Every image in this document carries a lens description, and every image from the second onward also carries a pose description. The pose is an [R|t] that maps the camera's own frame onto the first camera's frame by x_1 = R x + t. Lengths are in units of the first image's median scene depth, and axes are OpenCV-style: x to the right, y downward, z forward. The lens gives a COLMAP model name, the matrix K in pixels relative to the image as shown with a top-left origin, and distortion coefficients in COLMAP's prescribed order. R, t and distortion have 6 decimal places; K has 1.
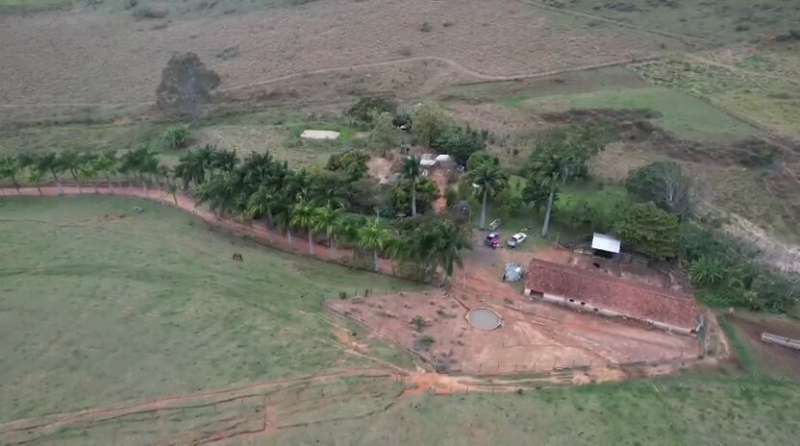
lens RADIAL K [[515.6, 0, 402.0], [0, 515.6, 229.0], [0, 0, 1]] dist [-0.080443, 0.074744]
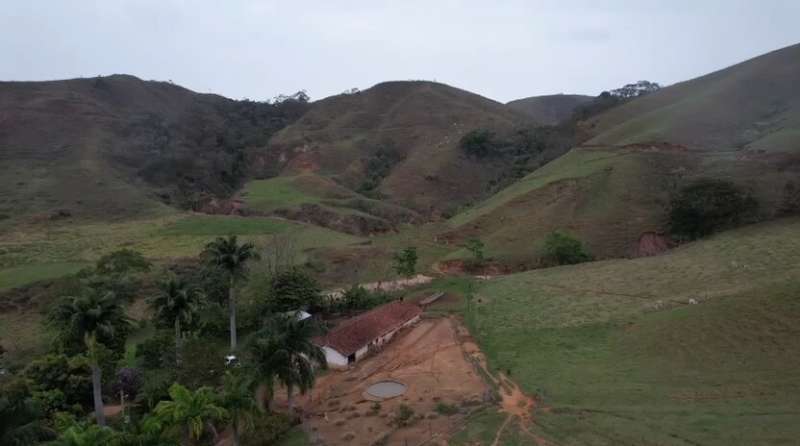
lens RADIAL K [[515.6, 0, 402.0], [0, 515.6, 229.0], [0, 0, 1]] dist [-0.080443, 0.074744]
pose [[0.042595, -0.100359, 0.994039, -0.540785], [0.552543, 0.831304, 0.060252, -0.055862], [-0.832395, 0.546683, 0.090862, 0.721805]]
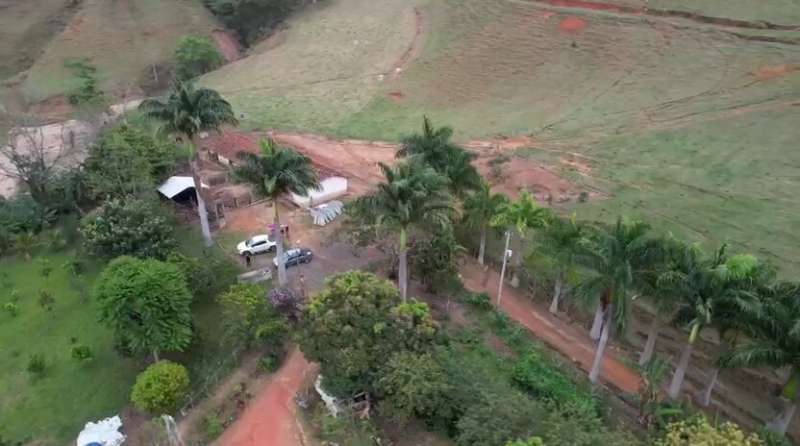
lens RADIAL K [[515.6, 0, 402.0], [0, 515.6, 229.0], [0, 0, 1]] dist [-0.080443, 0.074744]
pose [[-0.919792, -0.180708, 0.348321, -0.128782], [0.217186, 0.504860, 0.835432, -0.493550], [-0.326822, 0.844074, -0.425119, 1.352049]]
